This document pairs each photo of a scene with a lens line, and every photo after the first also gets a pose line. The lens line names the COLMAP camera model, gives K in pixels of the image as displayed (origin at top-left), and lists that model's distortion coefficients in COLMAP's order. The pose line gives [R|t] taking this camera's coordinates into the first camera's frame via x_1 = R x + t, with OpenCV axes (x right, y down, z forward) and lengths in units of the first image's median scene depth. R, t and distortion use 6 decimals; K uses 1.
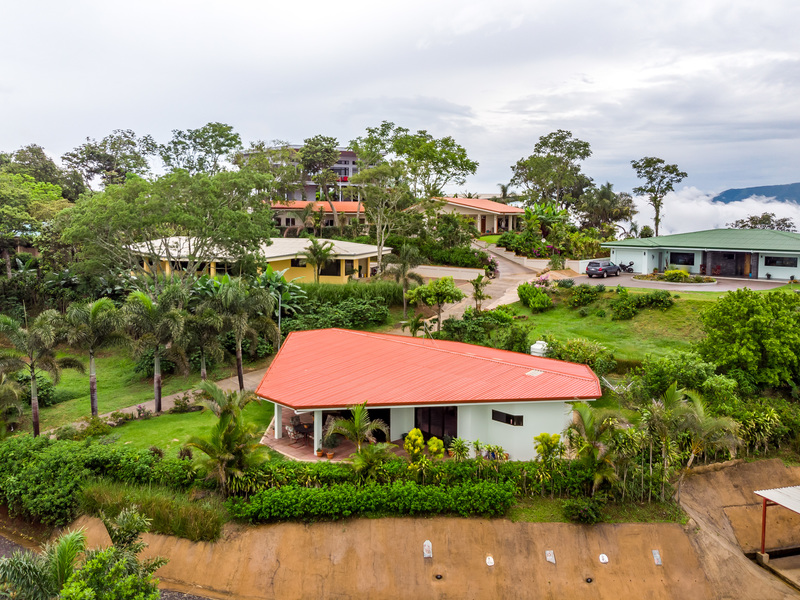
lens RADIAL K [[649.4, 0, 415.4], [0, 649.4, 298.9], [0, 0, 1]] dist [-0.038842, 0.049677]
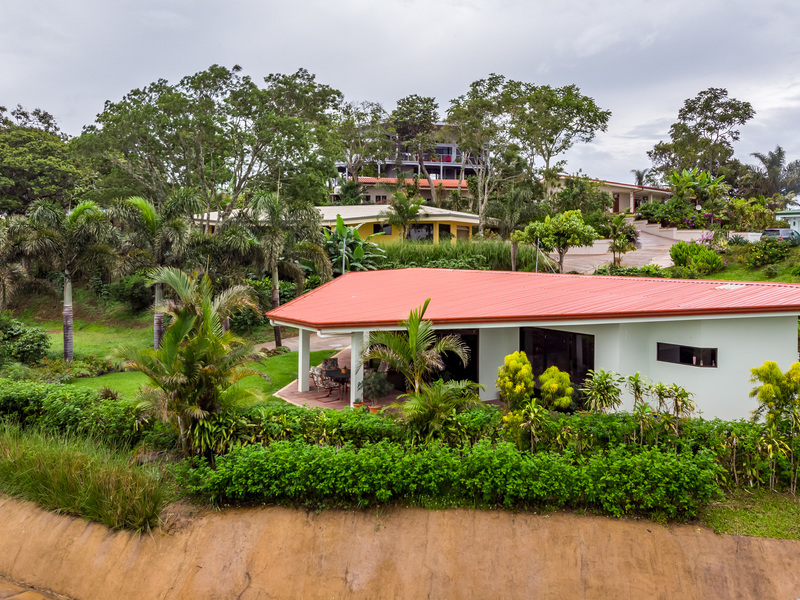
lens RADIAL K [[649.4, 0, 415.4], [0, 649.4, 298.9], [0, 0, 1]] dist [-0.038842, 0.049677]
pose [[0.982902, -0.005003, -0.184064, 0.016808], [-0.011508, 0.996008, -0.088524, 0.211267], [0.183772, 0.089129, 0.978920, 0.457687]]
